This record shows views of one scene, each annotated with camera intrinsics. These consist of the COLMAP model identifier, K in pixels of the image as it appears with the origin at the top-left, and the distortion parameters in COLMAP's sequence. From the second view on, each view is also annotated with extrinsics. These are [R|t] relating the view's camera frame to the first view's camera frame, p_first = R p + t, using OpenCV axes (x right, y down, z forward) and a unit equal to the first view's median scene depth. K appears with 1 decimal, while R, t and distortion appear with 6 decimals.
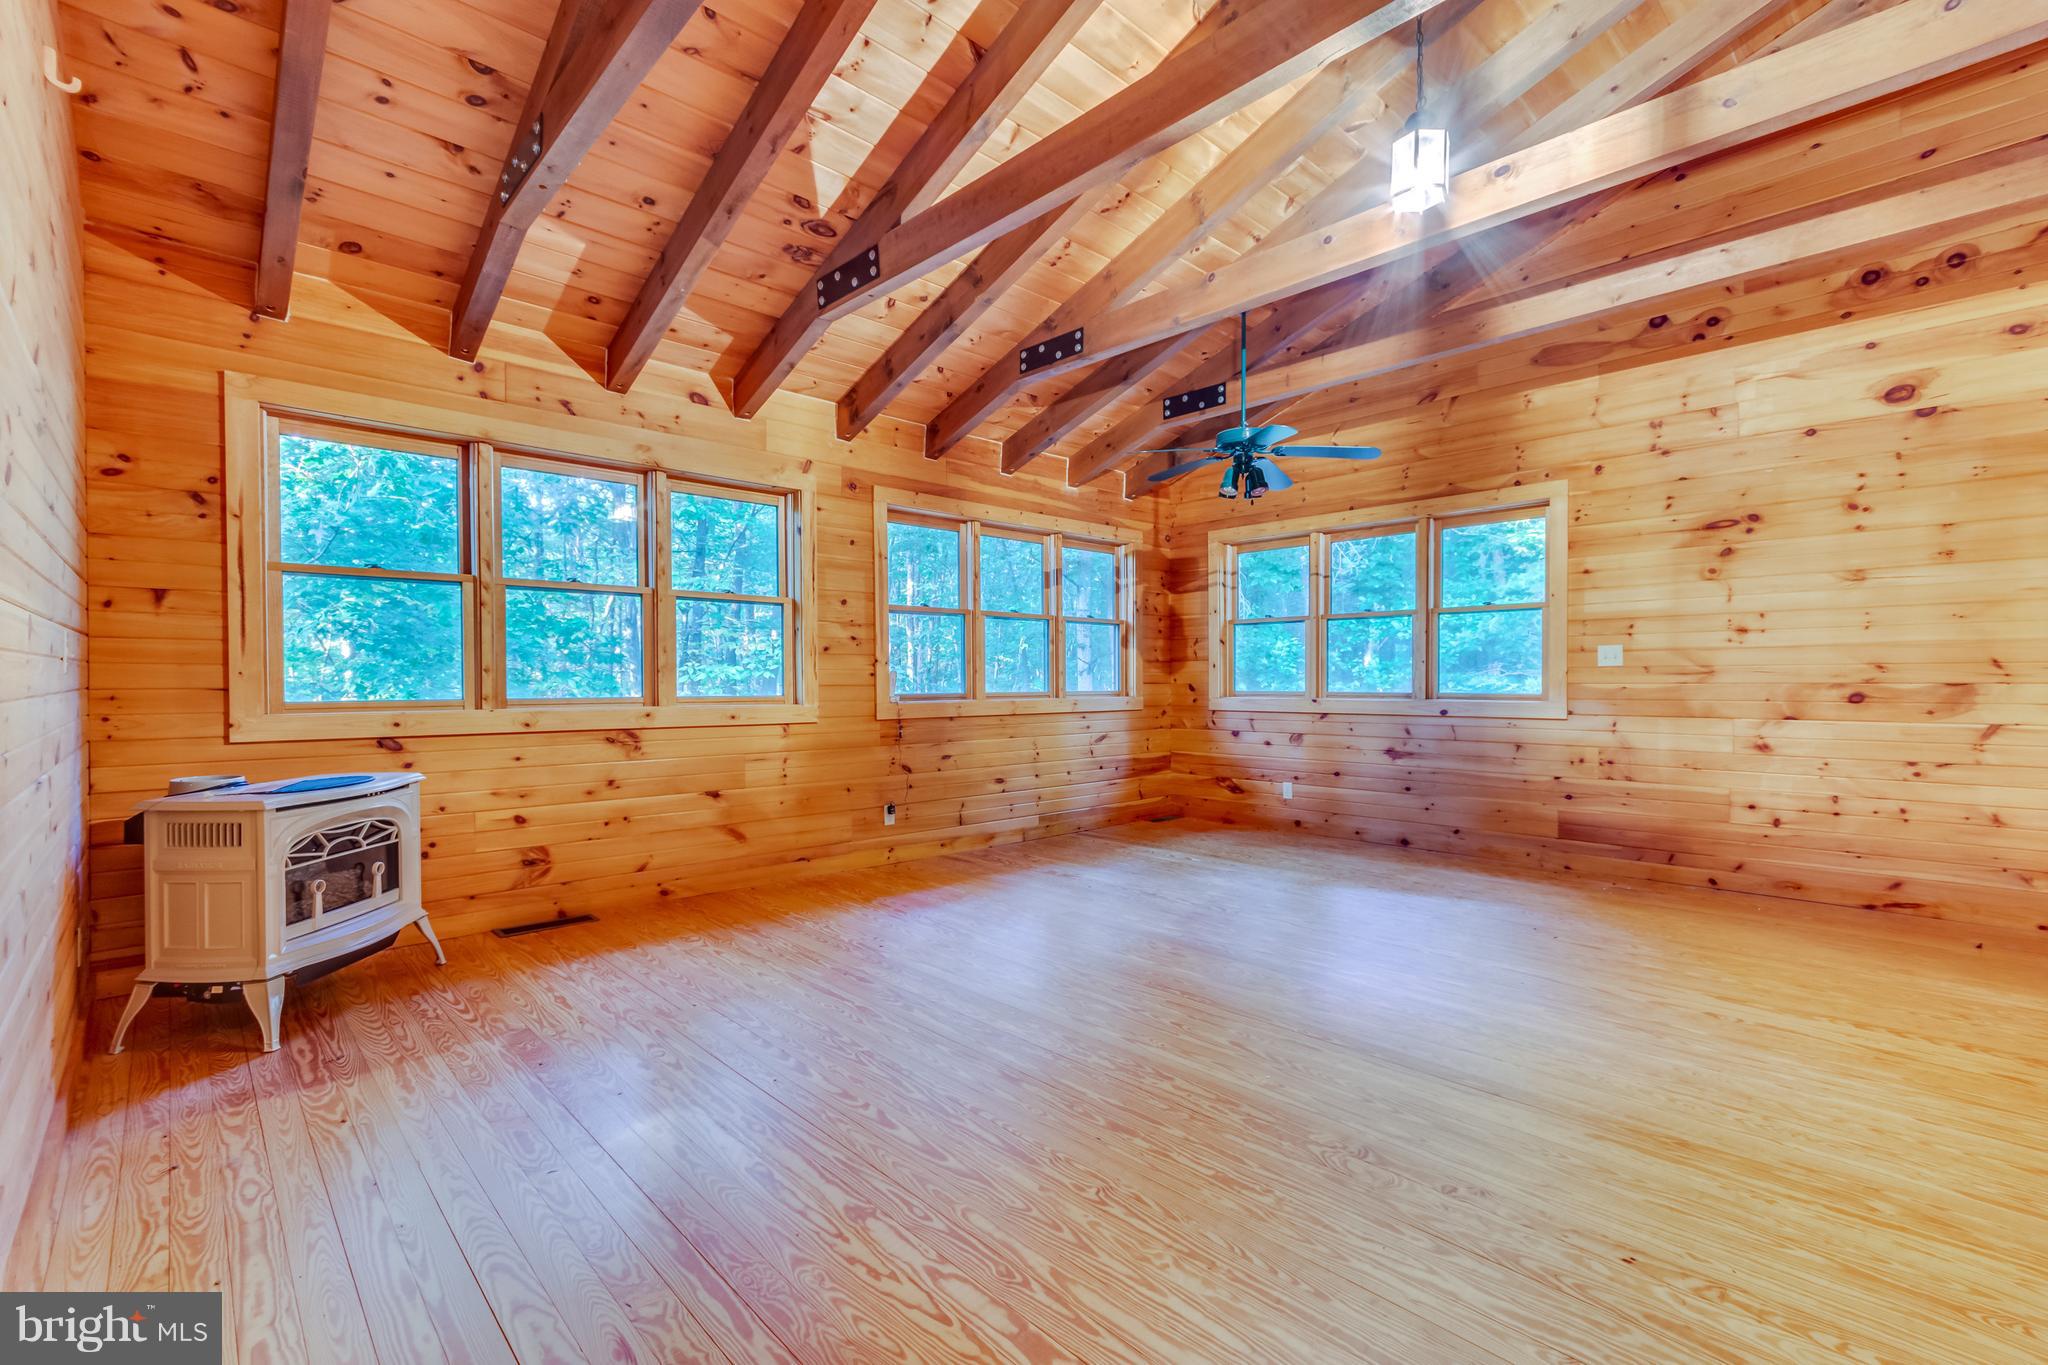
lens RADIAL K [[928.6, 0, 1017.8], [0, 928.6, 686.6], [0, 0, 1]] dist [0.011788, 0.001093]
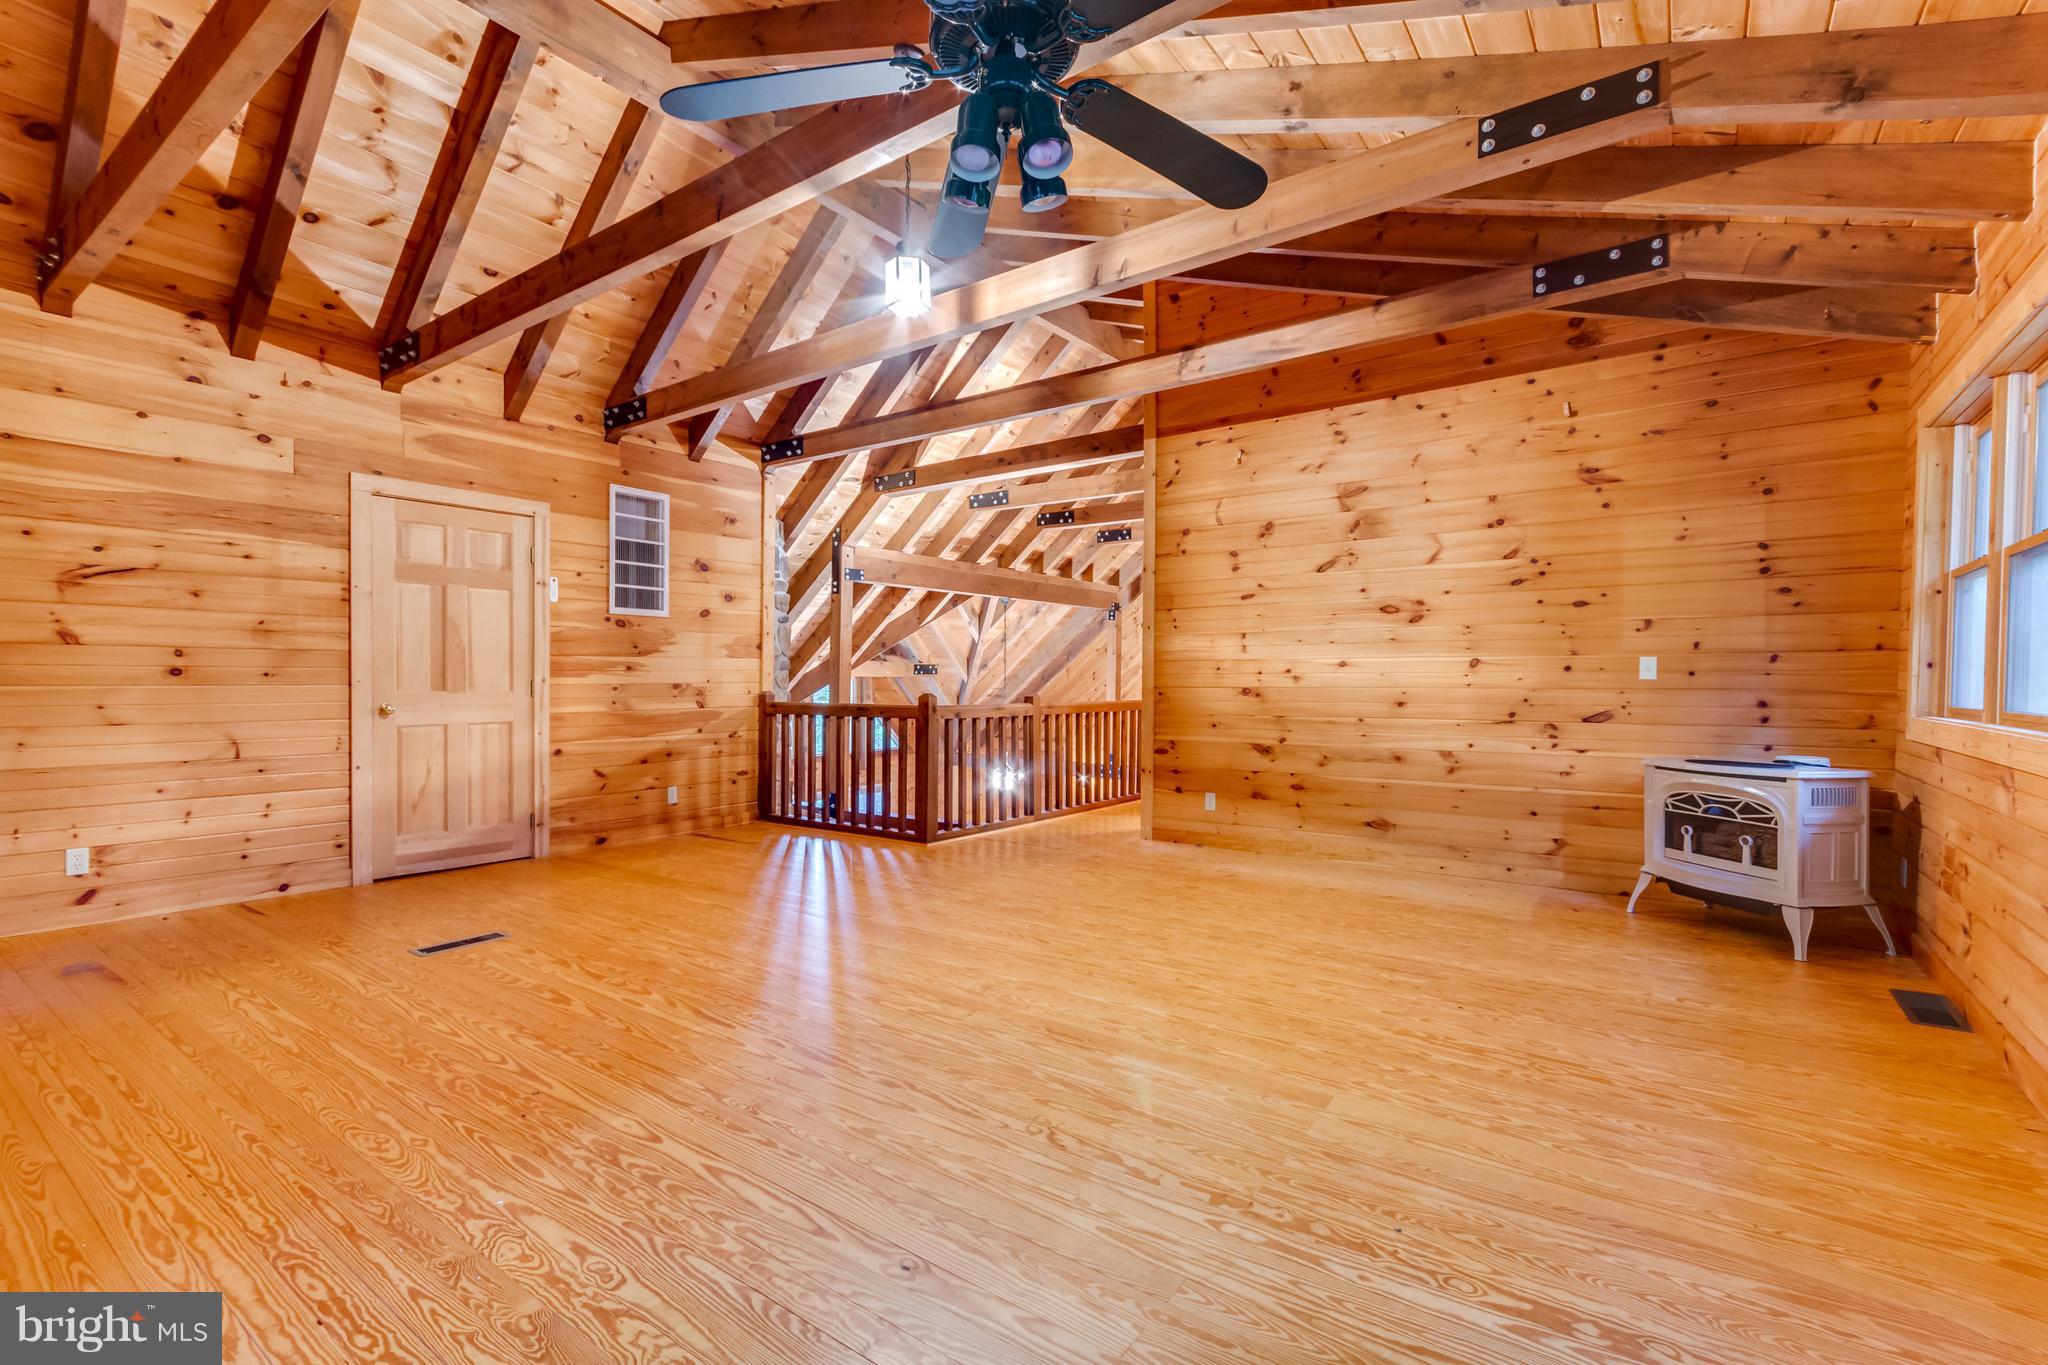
lens RADIAL K [[928.6, 0, 1022.0], [0, 928.6, 687.5], [0, 0, 1]] dist [0.011788, 0.001093]
pose [[-0.983098, -0.001623, -0.183071, 0.437968], [-0.004249, 0.999894, 0.013951, -0.014175], [0.183028, 0.014493, -0.983001, 1.972820]]
